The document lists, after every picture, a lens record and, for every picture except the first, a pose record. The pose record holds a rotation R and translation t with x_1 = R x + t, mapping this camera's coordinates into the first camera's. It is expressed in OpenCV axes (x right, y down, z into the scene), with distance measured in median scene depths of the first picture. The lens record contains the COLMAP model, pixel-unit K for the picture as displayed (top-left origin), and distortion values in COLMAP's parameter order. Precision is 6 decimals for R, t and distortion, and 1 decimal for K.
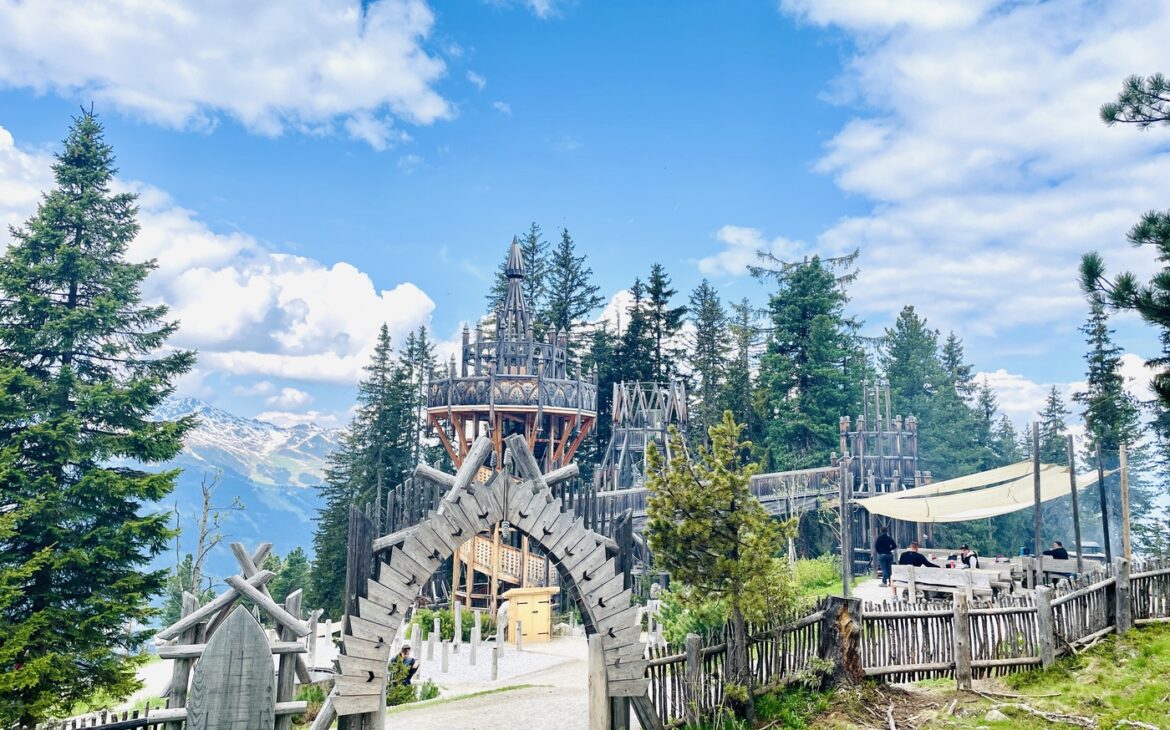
lens RADIAL K [[890.0, 0, 587.9], [0, 890.0, 360.3], [0, 0, 1]] dist [0.120542, -0.155369]
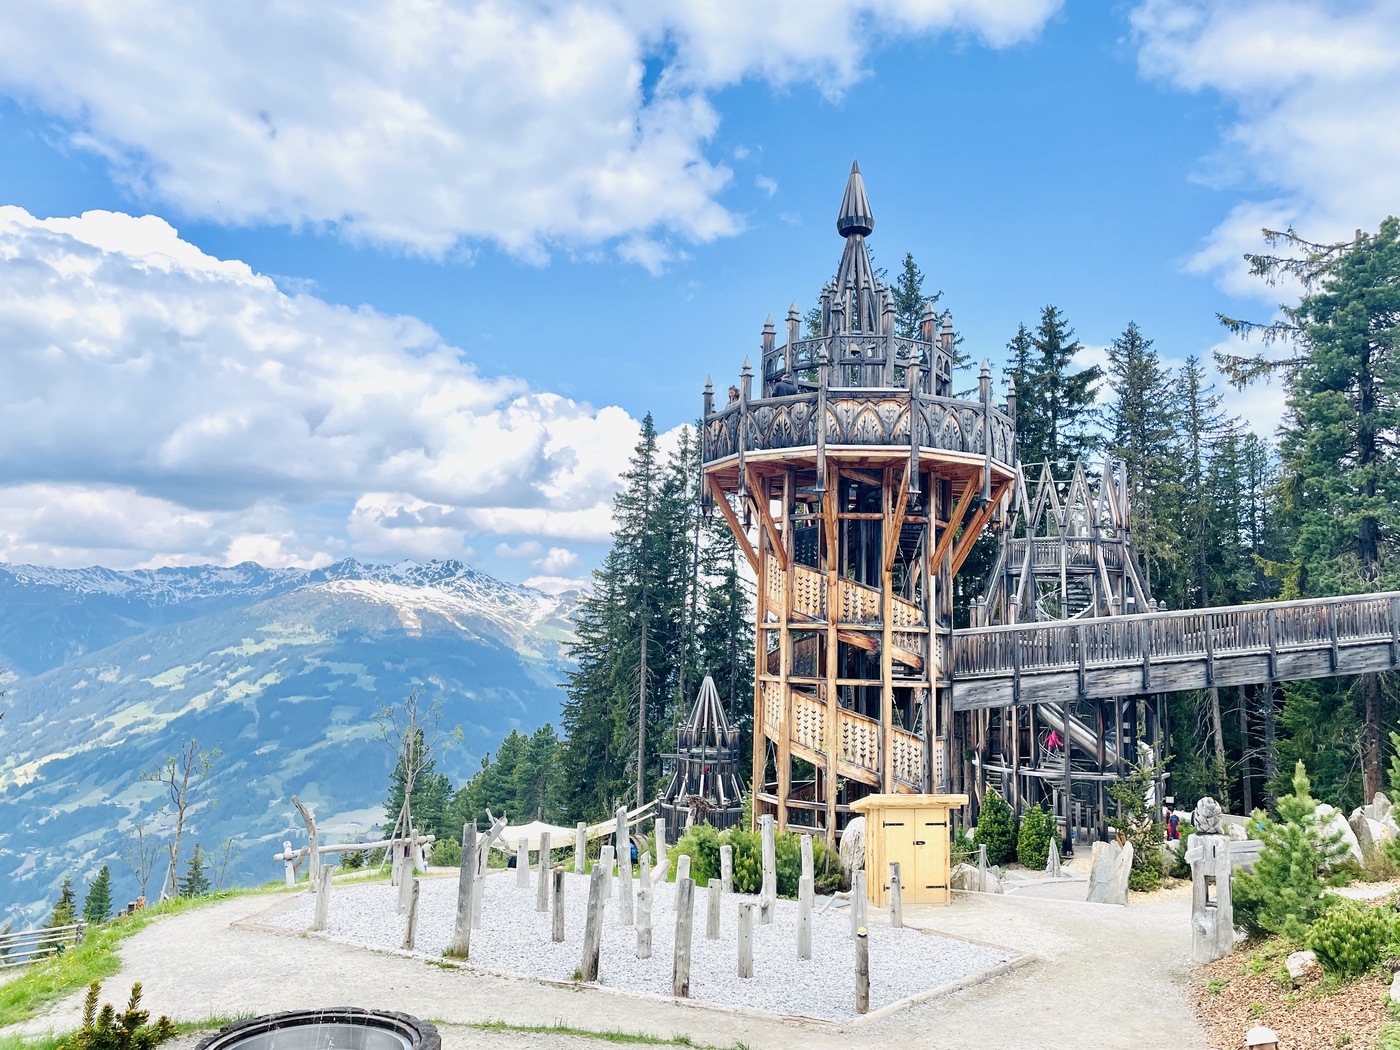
lens RADIAL K [[1056.8, 0, 700.0], [0, 1056.8, 525.0], [0, 0, 1]] dist [0.126665, -0.167535]
pose [[0.982413, -0.010058, -0.186449, -0.036321], [0.011364, 0.999918, 0.005937, 0.054535], [0.186374, -0.007951, 0.982447, 0.217739]]
